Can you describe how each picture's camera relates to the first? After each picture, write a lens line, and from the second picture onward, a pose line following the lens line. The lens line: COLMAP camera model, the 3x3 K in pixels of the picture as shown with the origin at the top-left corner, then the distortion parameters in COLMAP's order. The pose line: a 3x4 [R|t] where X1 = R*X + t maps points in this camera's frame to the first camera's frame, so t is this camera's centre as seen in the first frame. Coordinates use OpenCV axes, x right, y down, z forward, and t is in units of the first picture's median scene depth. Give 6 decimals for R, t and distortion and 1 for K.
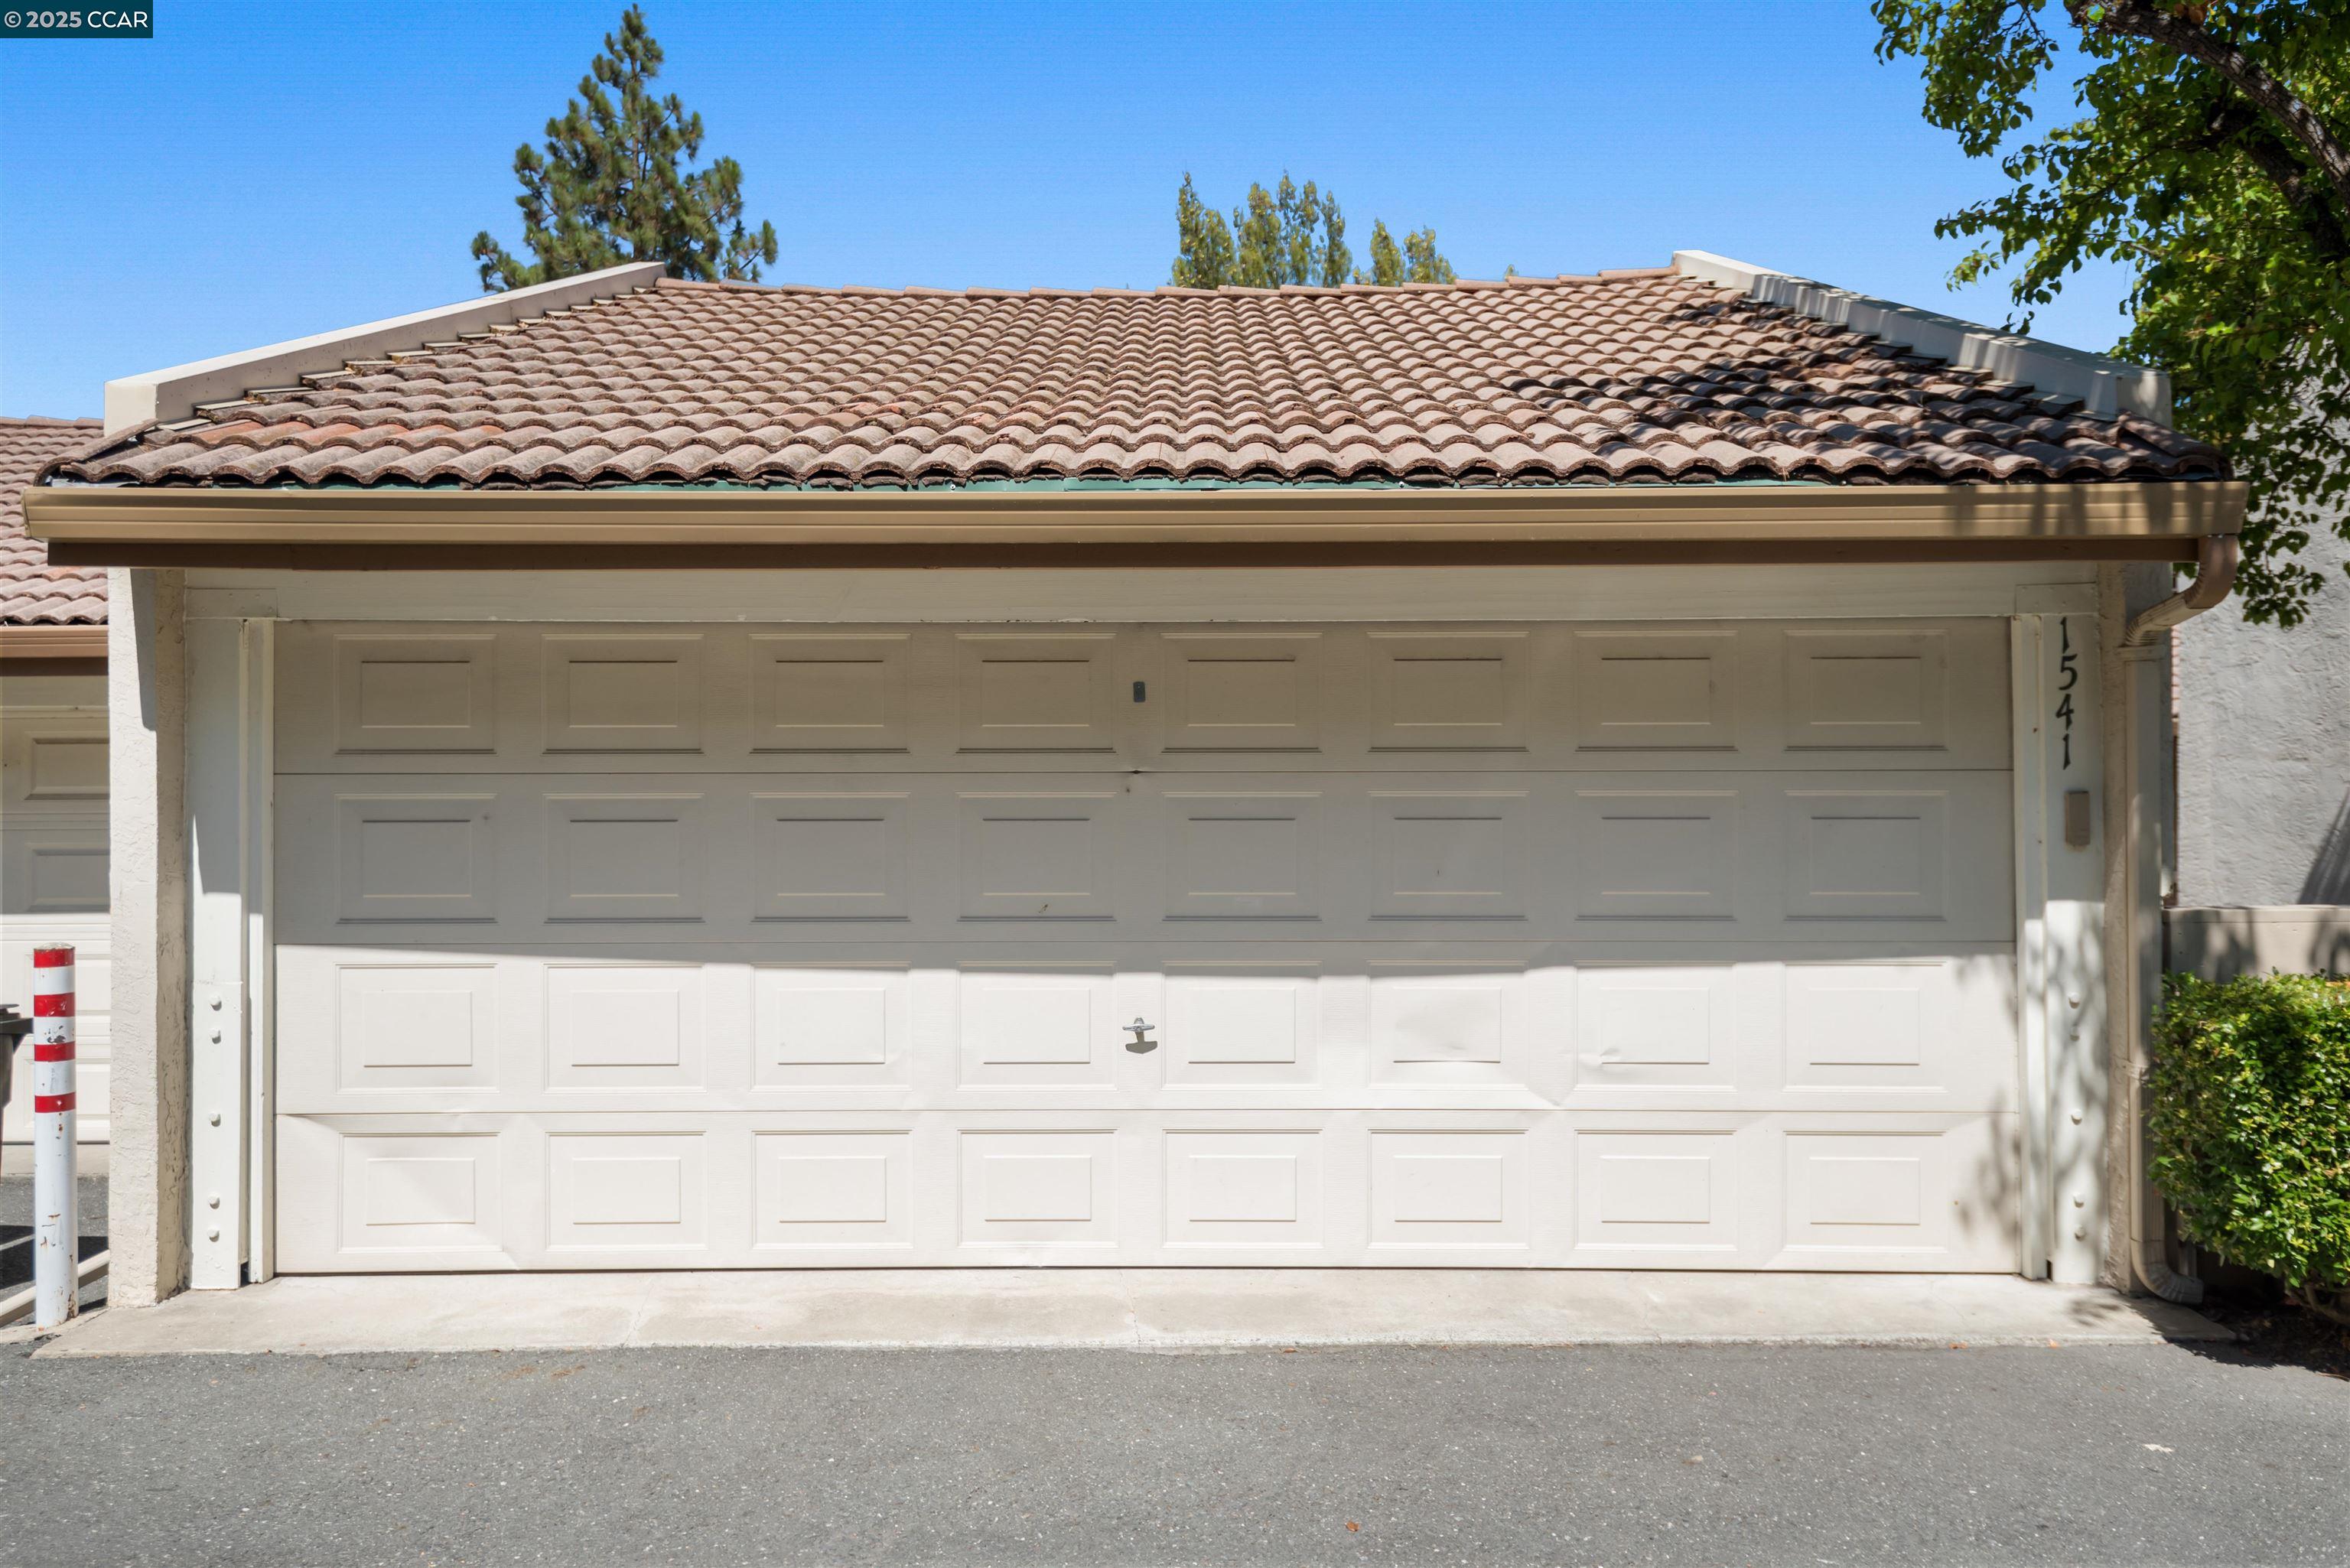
lens RADIAL K [[1763.5, 0, 1135.9], [0, 1763.5, 704.3], [0, 0, 1]] dist [0.007389, -0.001449]
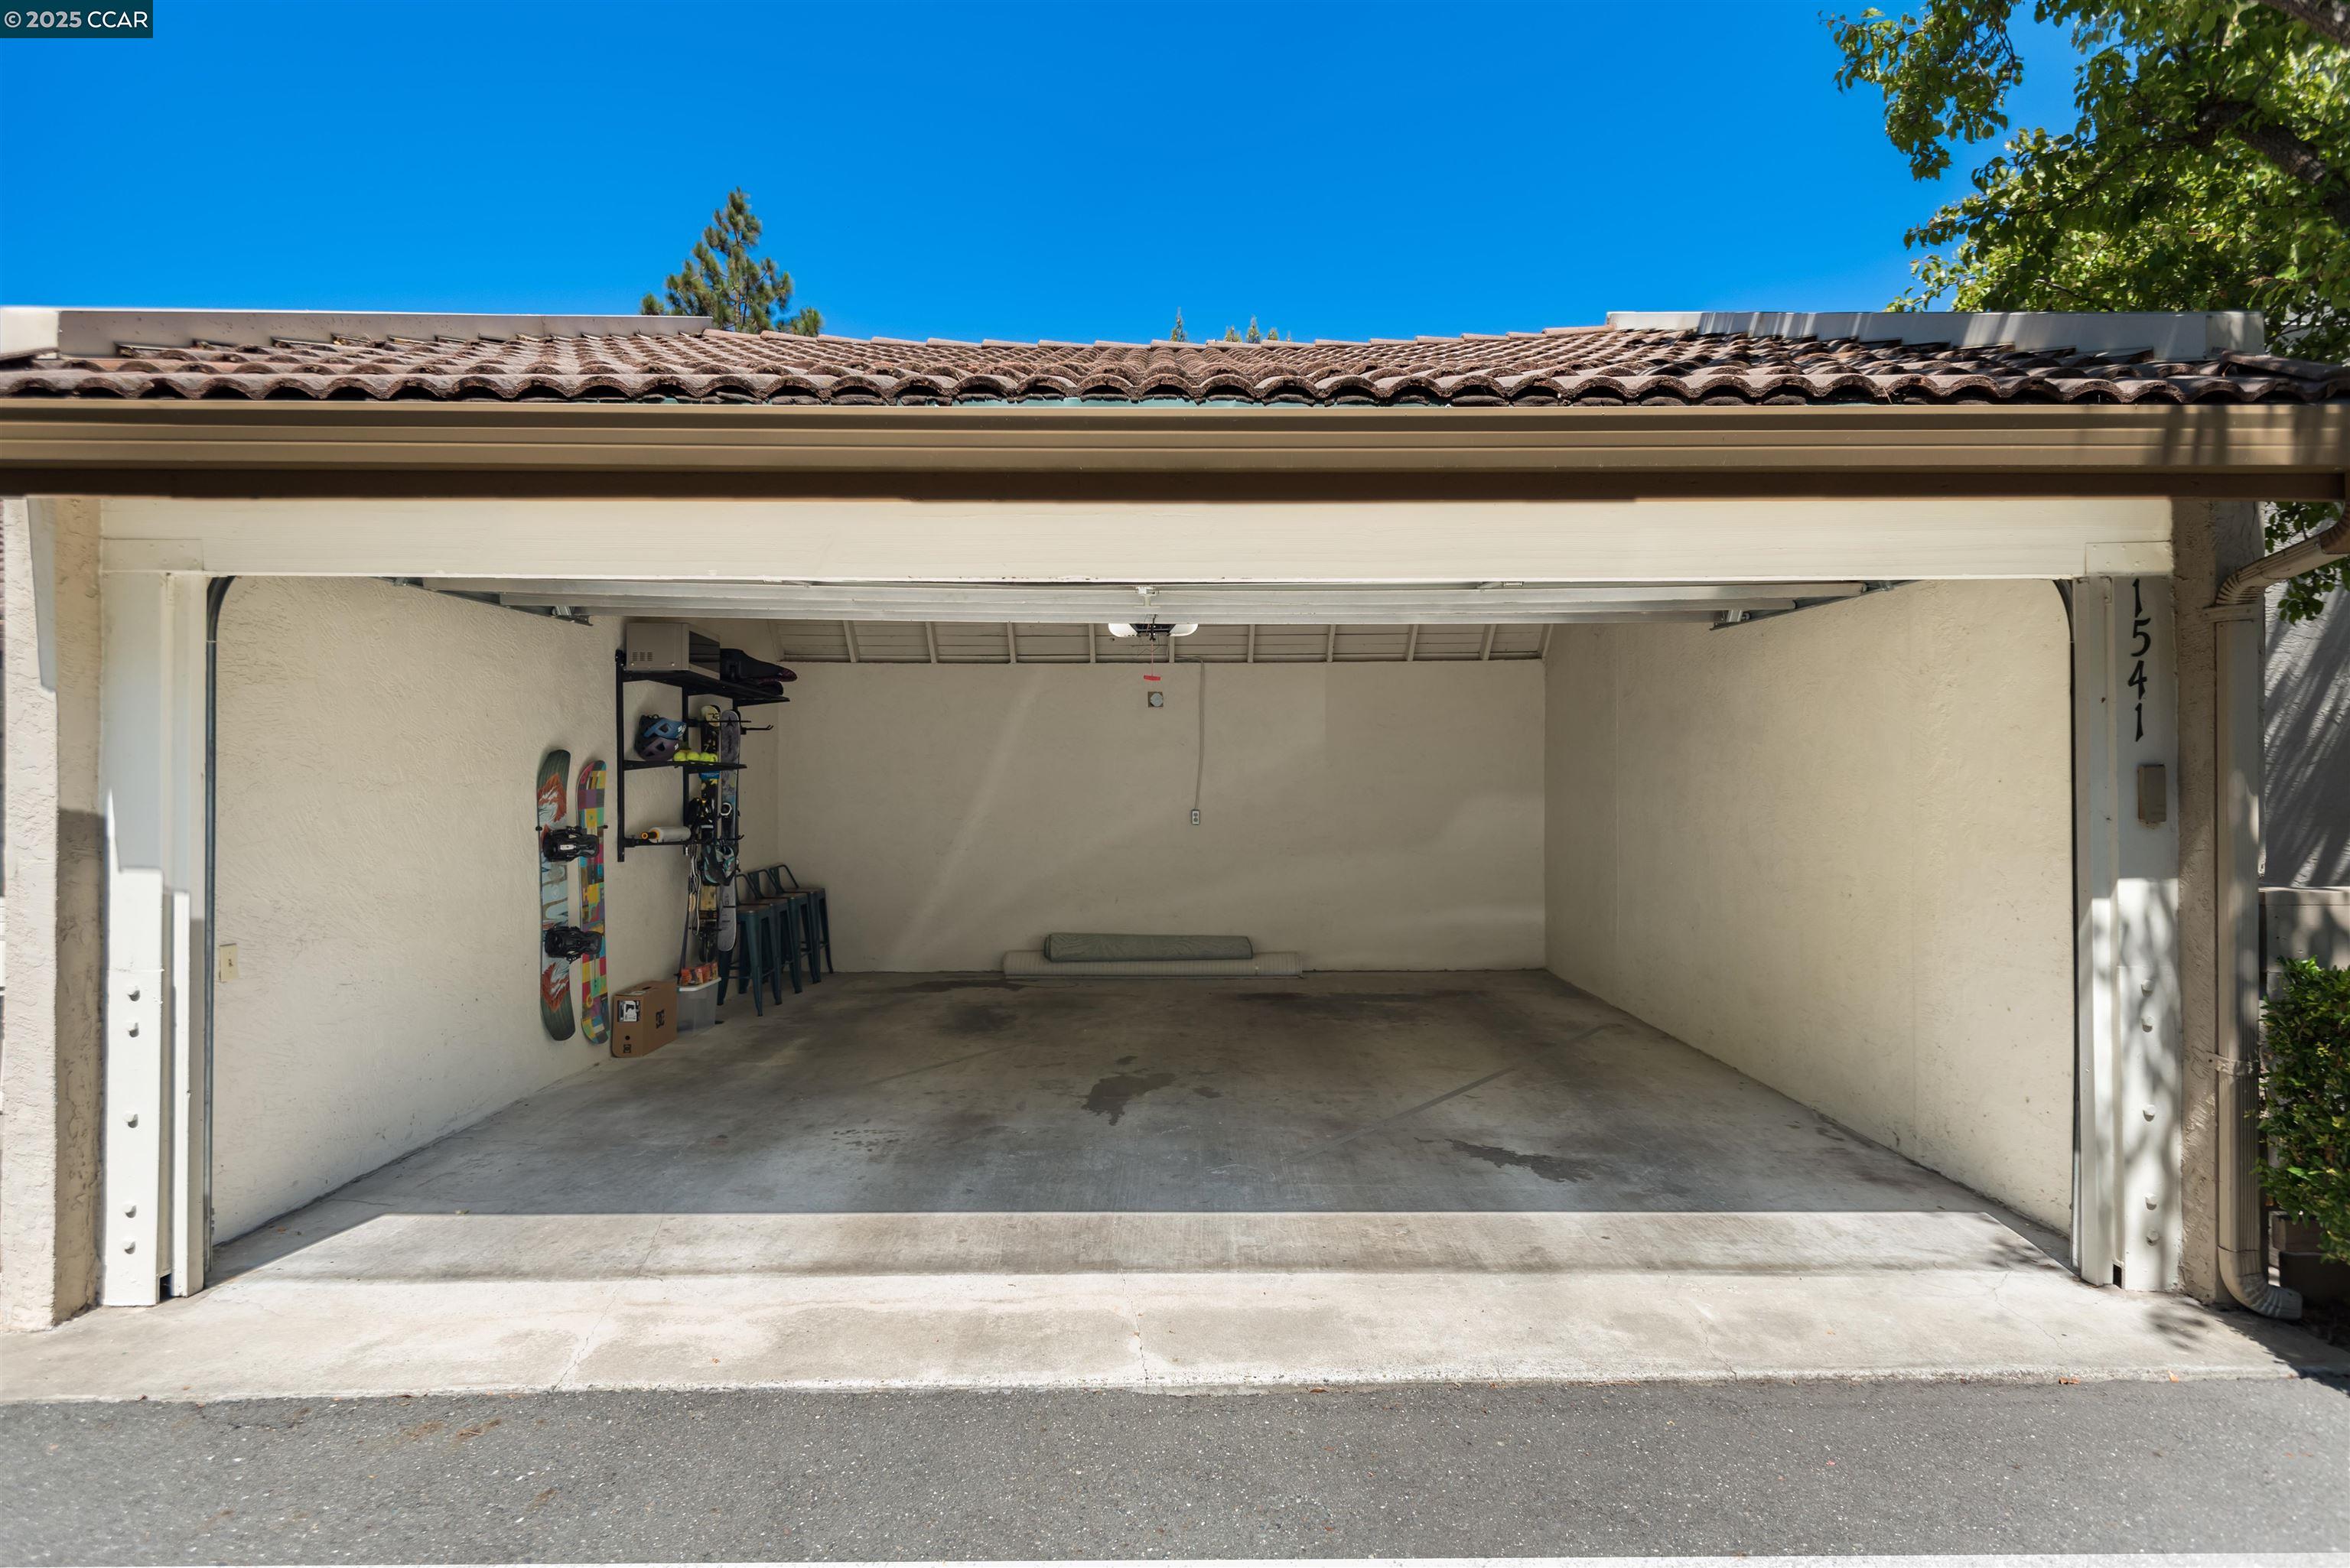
lens RADIAL K [[1236.6, 0, 1156.5], [0, 1236.6, 768.4], [0, 0, 1]] dist [0.047098, -0.029770]
pose [[0.999648, 0.003040, 0.026364, -0.010128], [-0.003476, 0.999858, 0.016508, 0.044442], [-0.026310, -0.016594, 0.999516, 0.369205]]
